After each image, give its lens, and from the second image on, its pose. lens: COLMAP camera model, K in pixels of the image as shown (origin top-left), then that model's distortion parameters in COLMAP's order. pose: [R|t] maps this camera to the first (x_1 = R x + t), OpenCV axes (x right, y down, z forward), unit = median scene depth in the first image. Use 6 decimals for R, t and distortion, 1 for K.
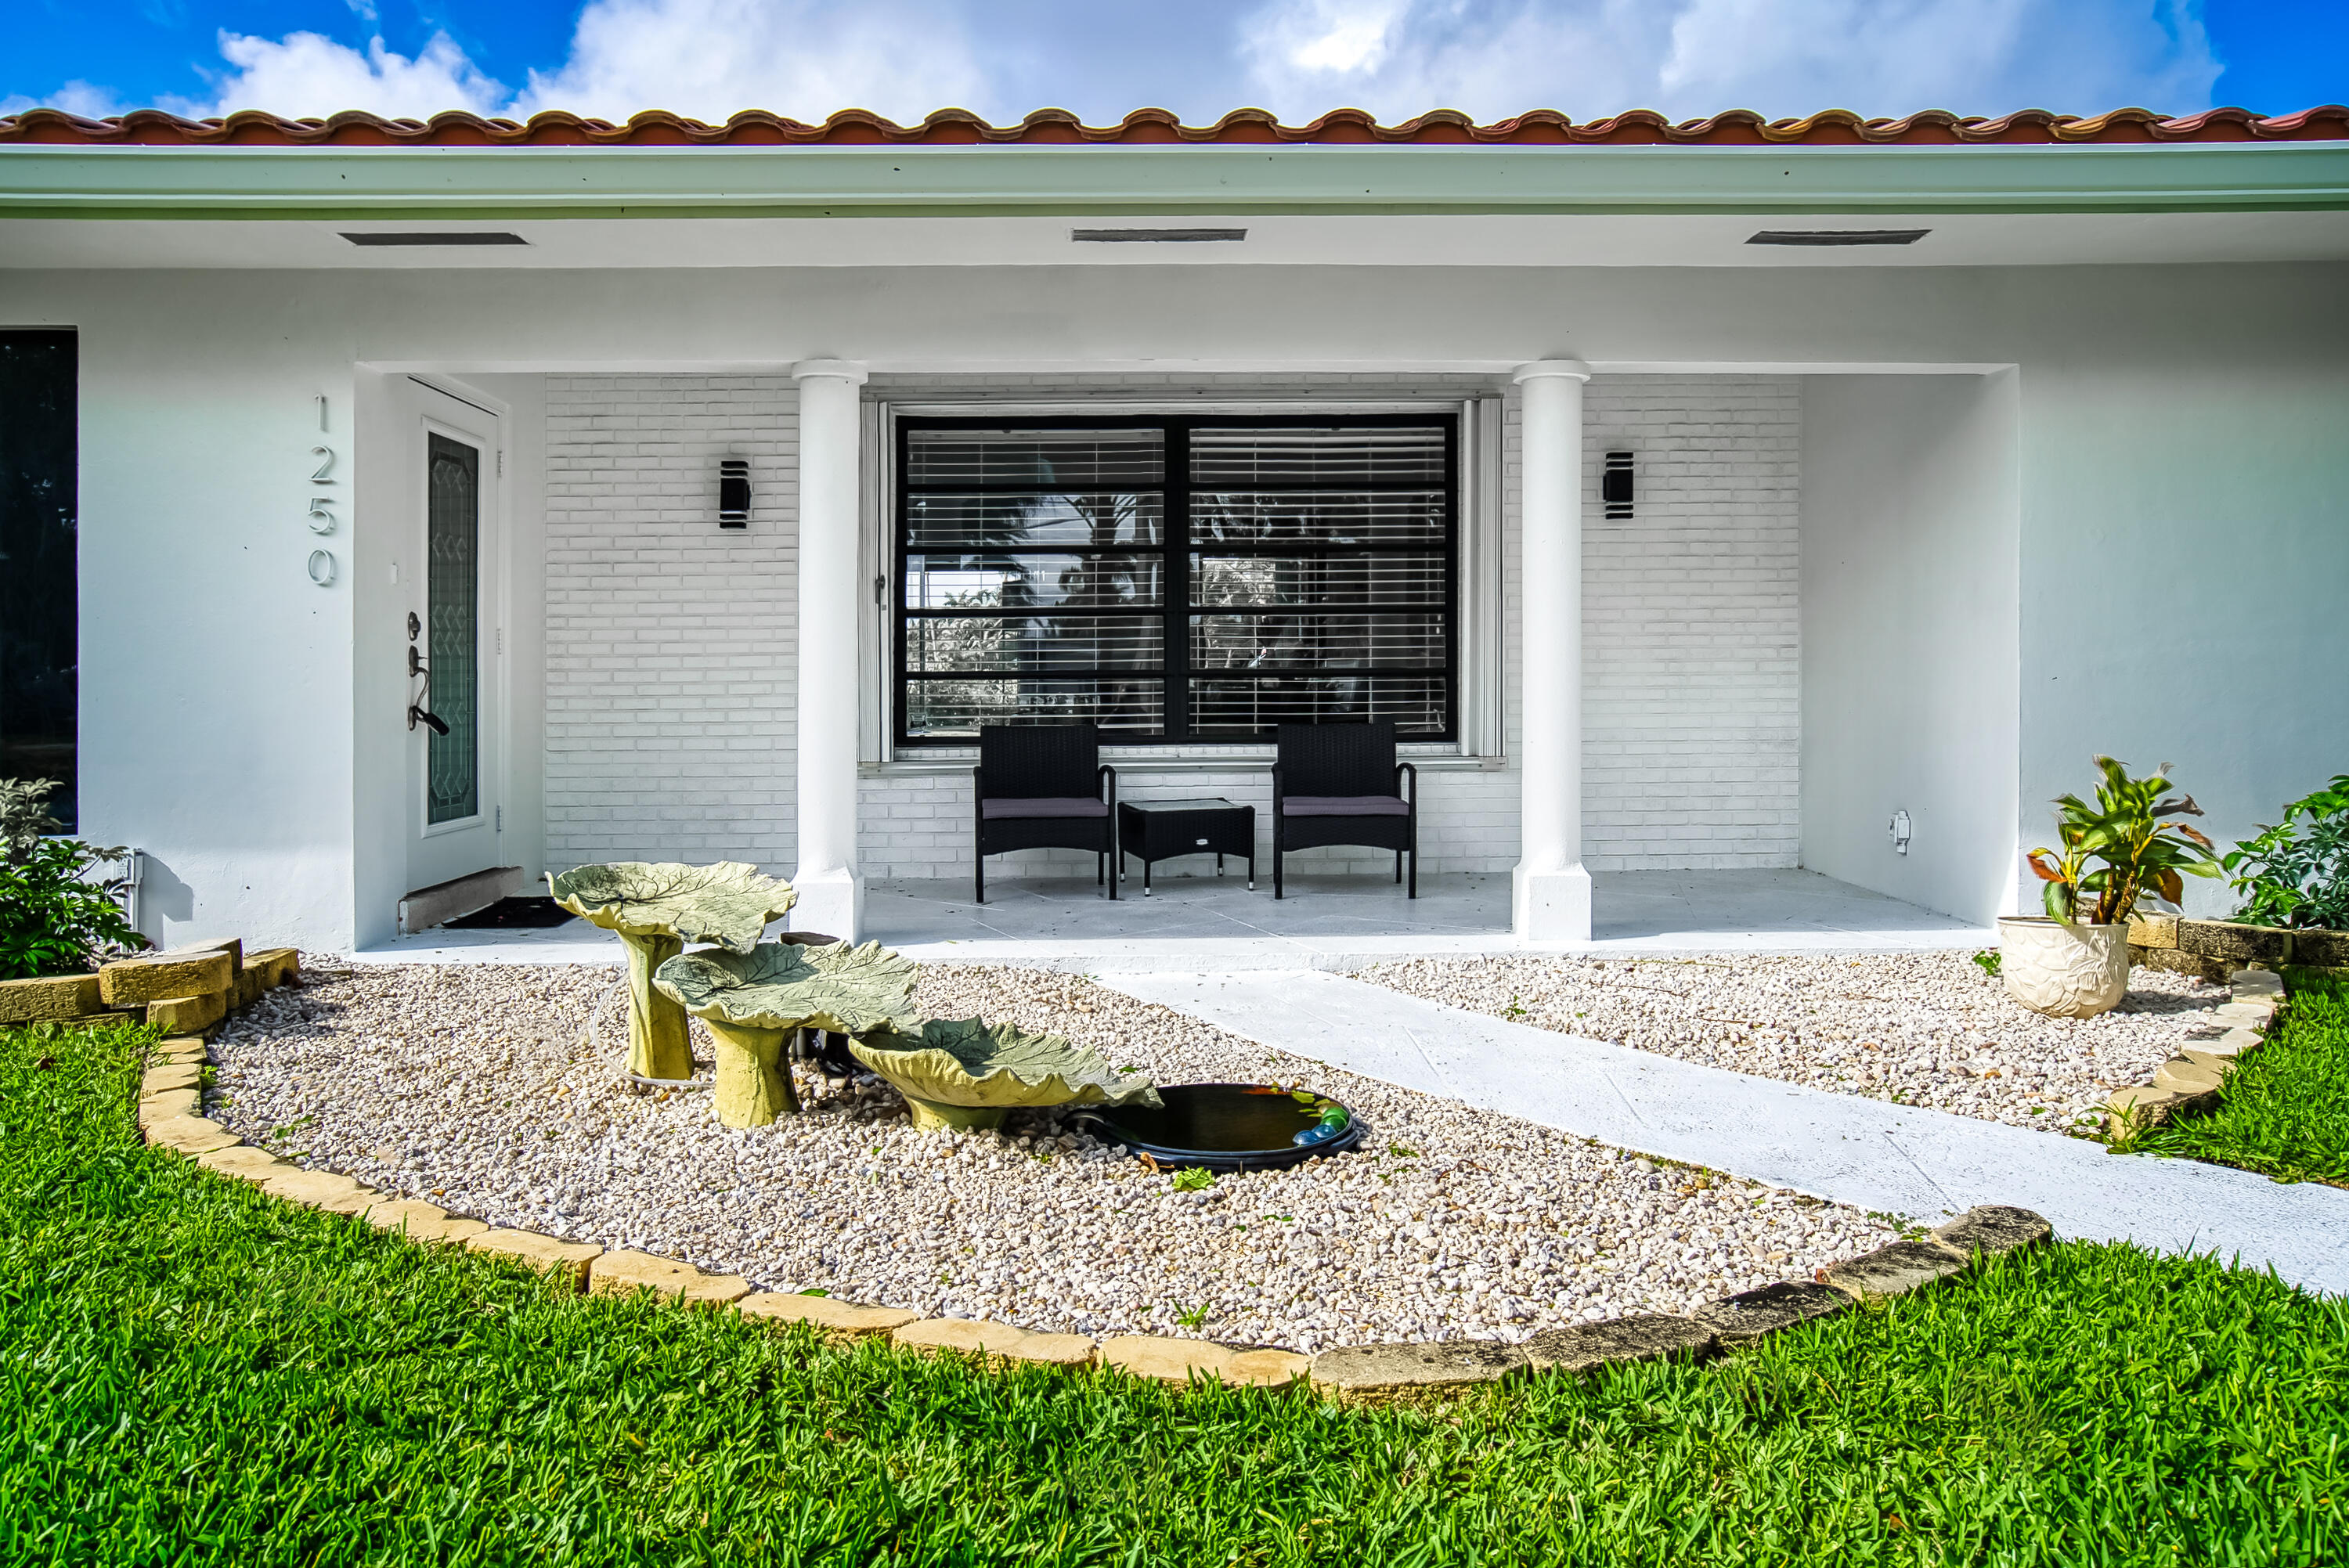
lens RADIAL K [[1579.8, 0, 1174.5], [0, 1579.8, 784.0], [0, 0, 1]] dist [-0.000706, -0.000590]
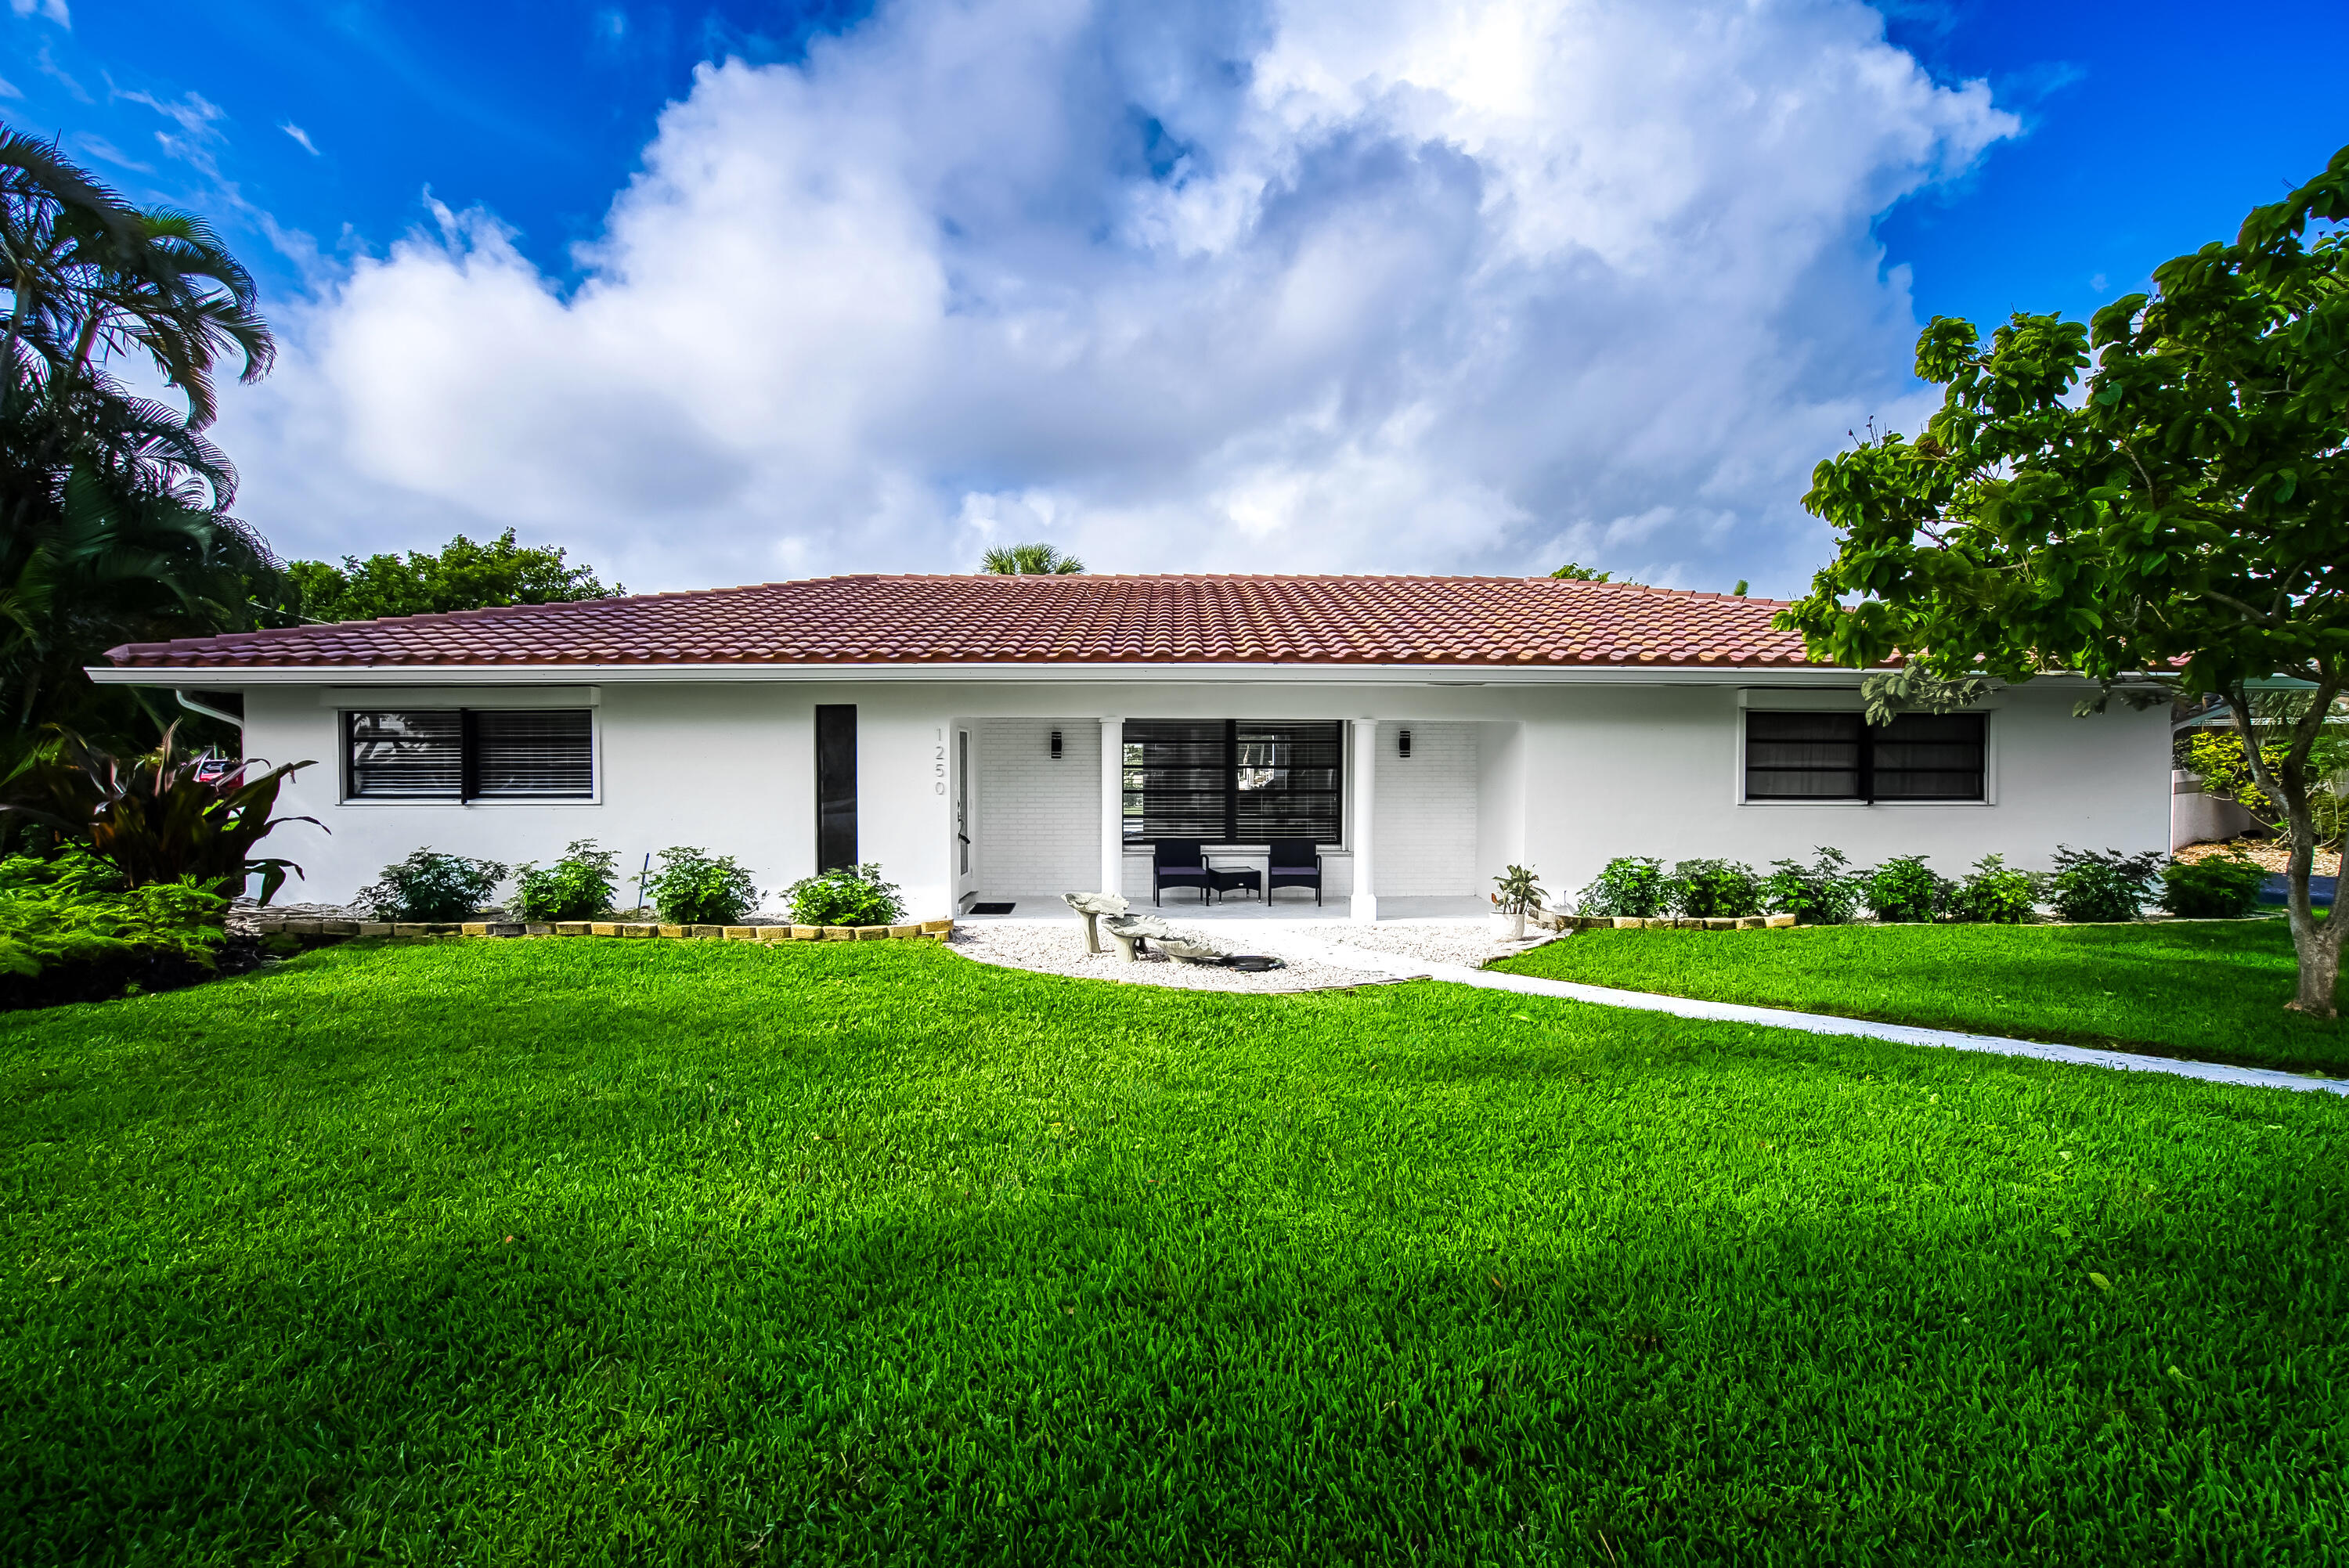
lens RADIAL K [[1155.0, 0, 1192.7], [0, 1155.0, 763.4], [0, 0, 1]] dist [-0.001357, 0.008226]
pose [[0.999913, 0.006626, -0.011445, -0.042101], [-0.007258, 0.998399, -0.056093, -0.055635], [0.011055, 0.056171, 0.998360, -0.931503]]
